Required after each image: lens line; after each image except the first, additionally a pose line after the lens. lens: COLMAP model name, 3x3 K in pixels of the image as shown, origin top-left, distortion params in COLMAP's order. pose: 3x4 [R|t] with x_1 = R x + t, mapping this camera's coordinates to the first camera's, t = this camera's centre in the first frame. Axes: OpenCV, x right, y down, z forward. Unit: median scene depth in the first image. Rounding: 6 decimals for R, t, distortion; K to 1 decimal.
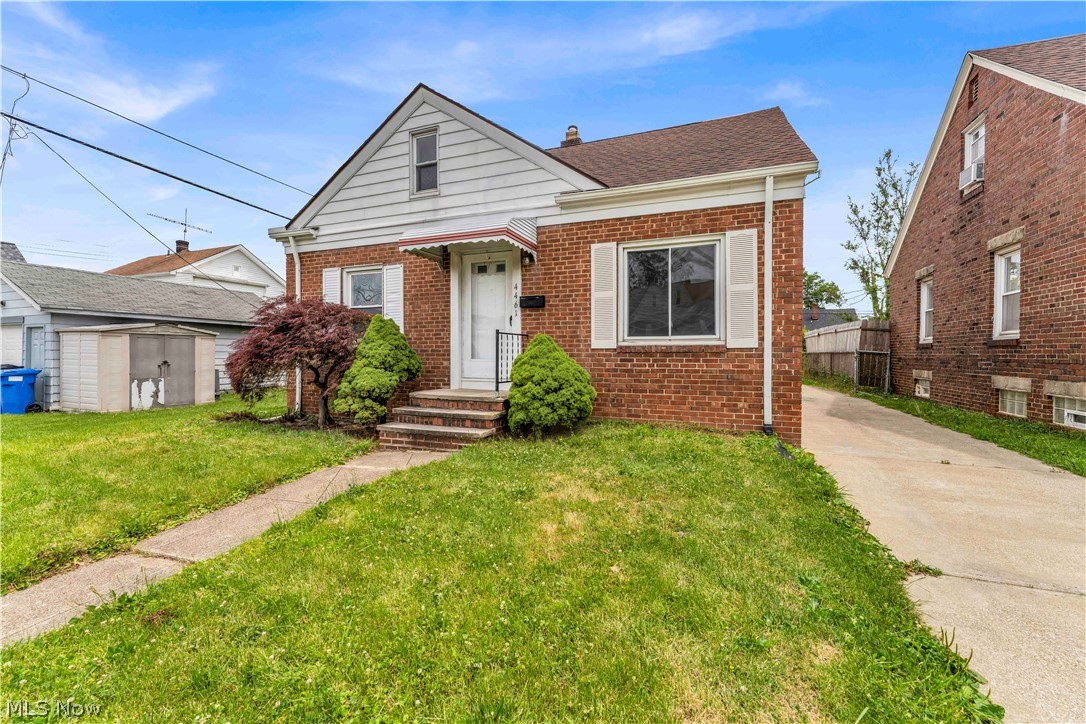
lens RADIAL K [[434.7, 0, 539.1], [0, 434.7, 357.4], [0, 0, 1]] dist [-0.000715, -0.000346]
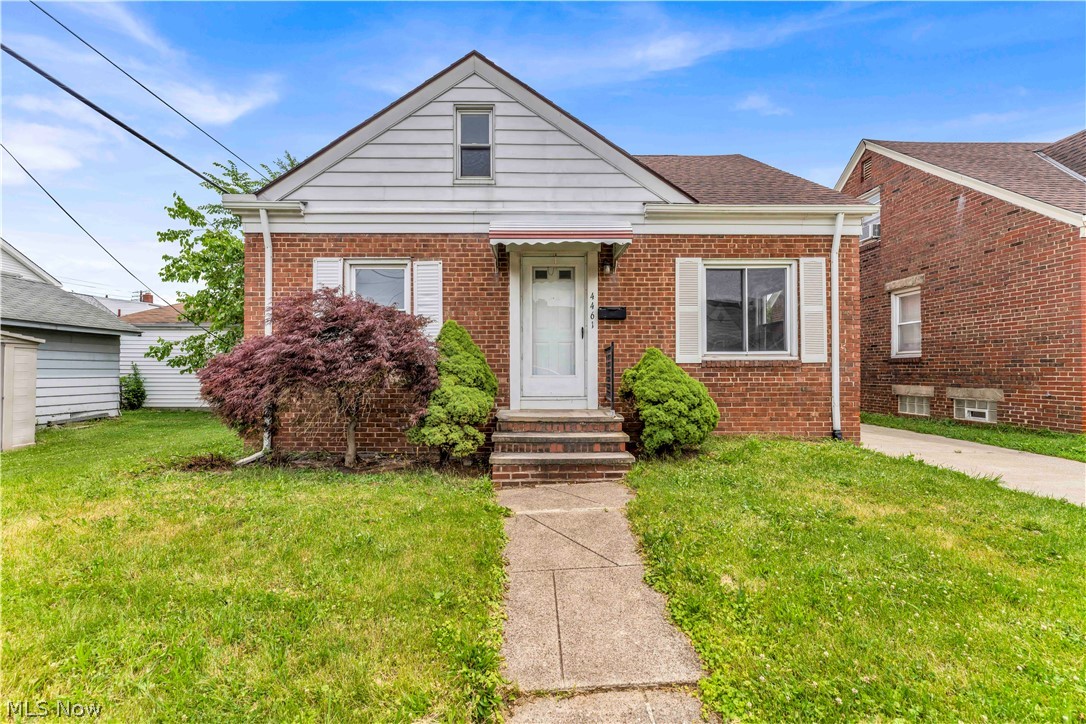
lens RADIAL K [[434.7, 0, 532.4], [0, 434.7, 366.4], [0, 0, 1]] dist [-0.000715, -0.000346]
pose [[0.928544, 0.000706, 0.371223, -0.540473], [0.006687, 0.999804, -0.018628, 0.003000], [-0.371163, 0.019780, 0.928357, 0.203881]]
